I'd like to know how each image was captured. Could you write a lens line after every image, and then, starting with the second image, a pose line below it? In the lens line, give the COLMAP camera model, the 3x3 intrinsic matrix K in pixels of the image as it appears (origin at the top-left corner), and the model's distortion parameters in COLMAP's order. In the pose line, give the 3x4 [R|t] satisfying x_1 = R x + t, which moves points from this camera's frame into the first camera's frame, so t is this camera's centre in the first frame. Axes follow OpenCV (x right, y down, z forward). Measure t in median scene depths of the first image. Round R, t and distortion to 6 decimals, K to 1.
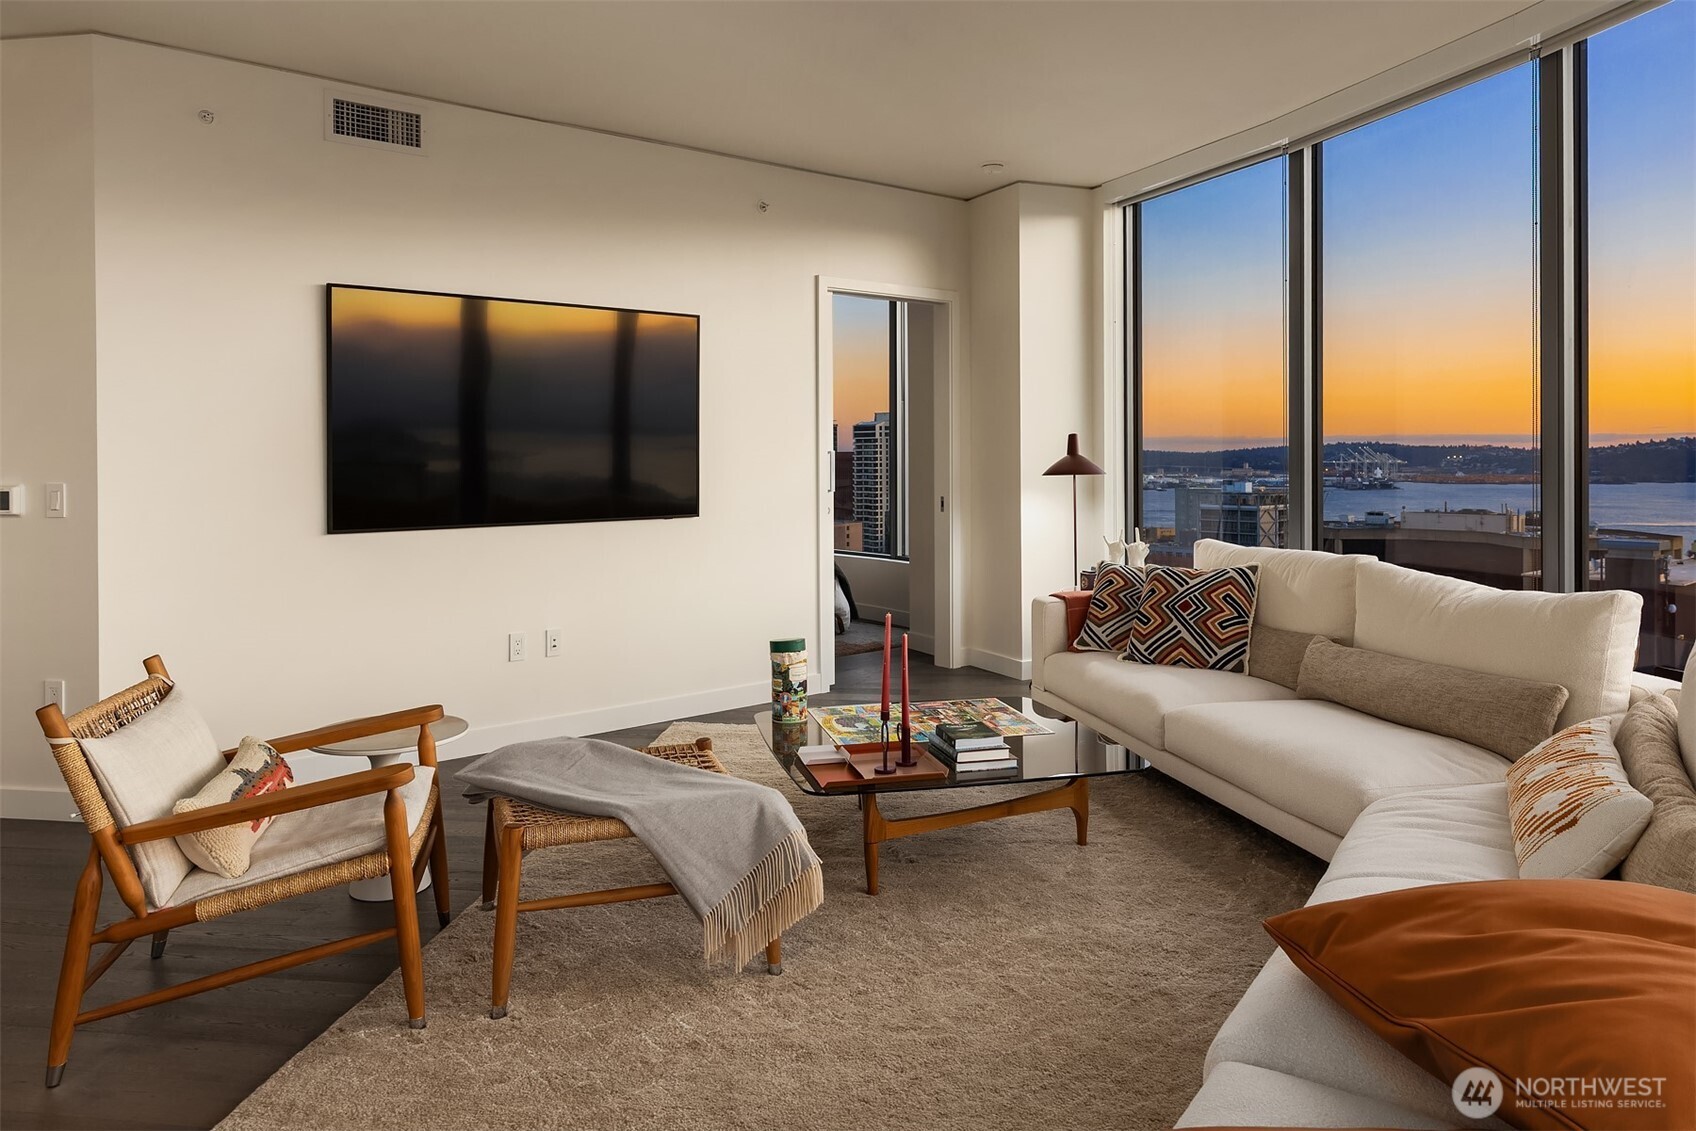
lens RADIAL K [[1157.0, 0, 841.8], [0, 1157.0, 473.3], [0, 0, 1]] dist [0.019968, -0.012152]
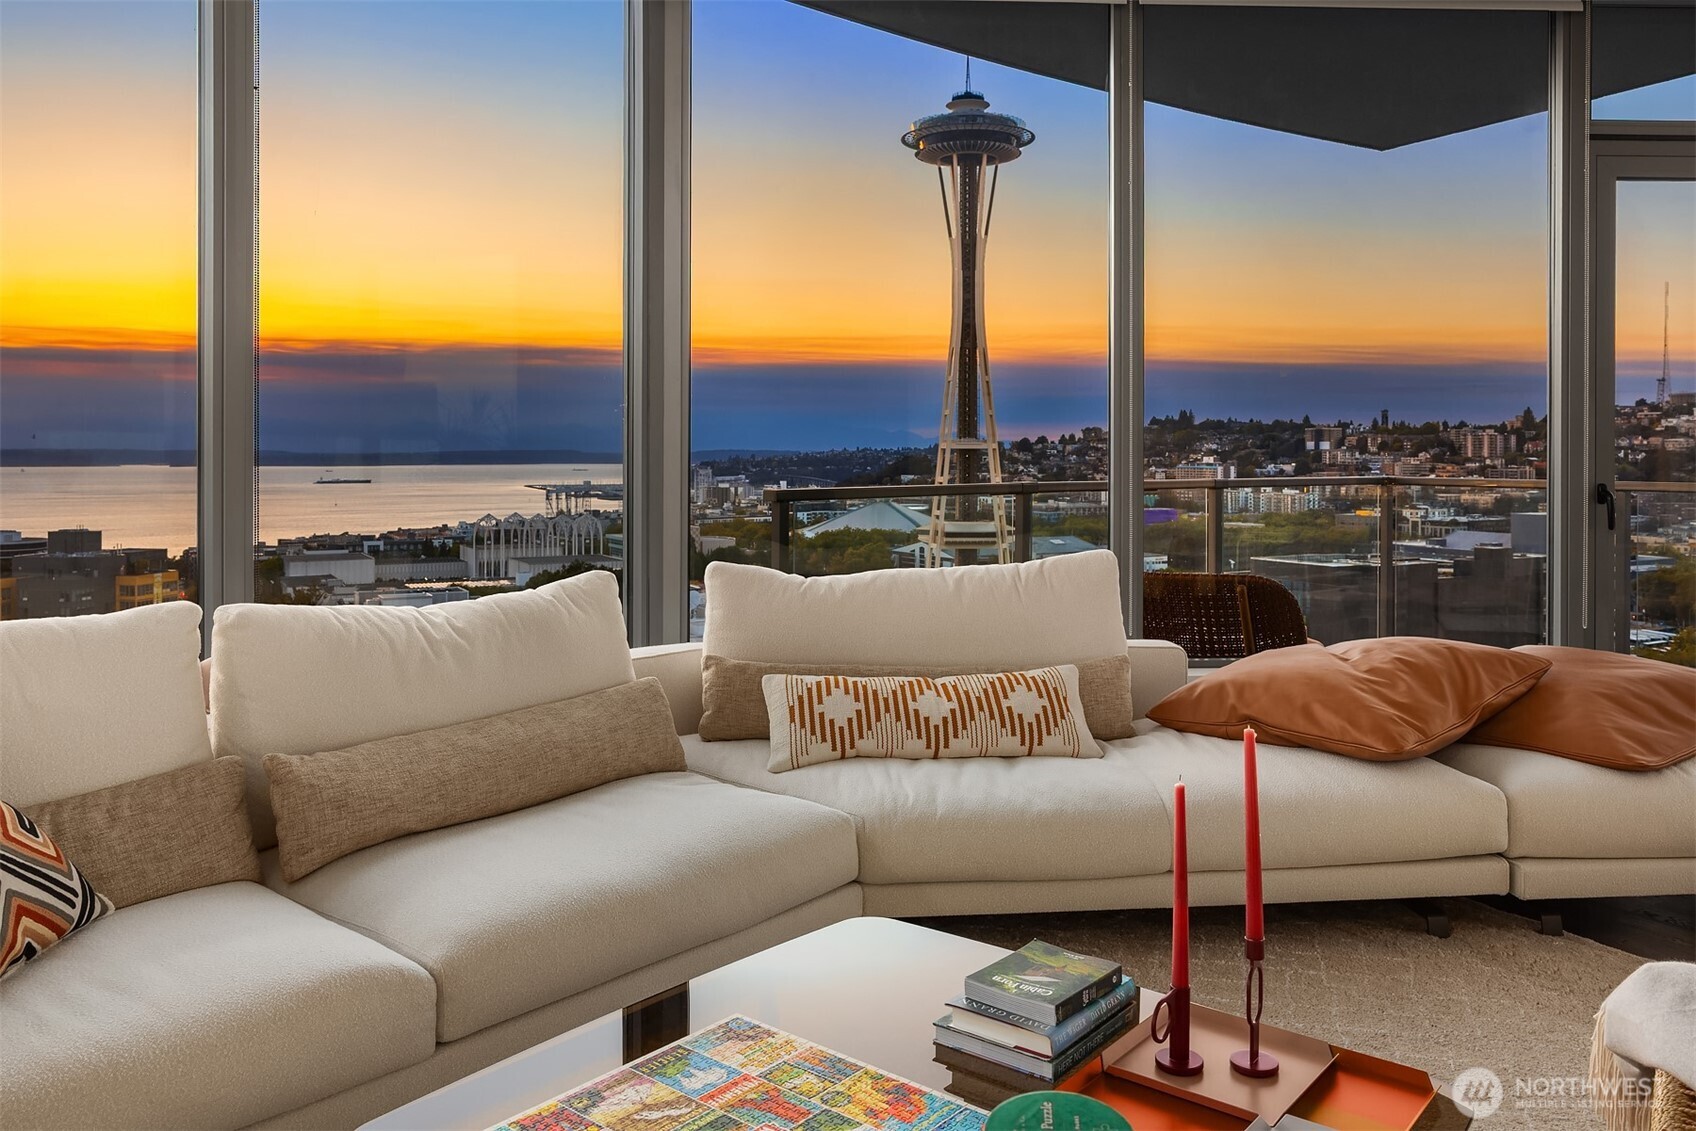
lens RADIAL K [[1311.8, 0, 829.9], [0, 1311.8, 451.5], [0, 0, 1]] dist [-0.036650, 0.027507]
pose [[-0.615441, 0.006350, 0.788157, -0.195835], [0.011891, 0.999929, 0.001229, 0.002291], [-0.788093, 0.010128, -0.615473, 1.030865]]
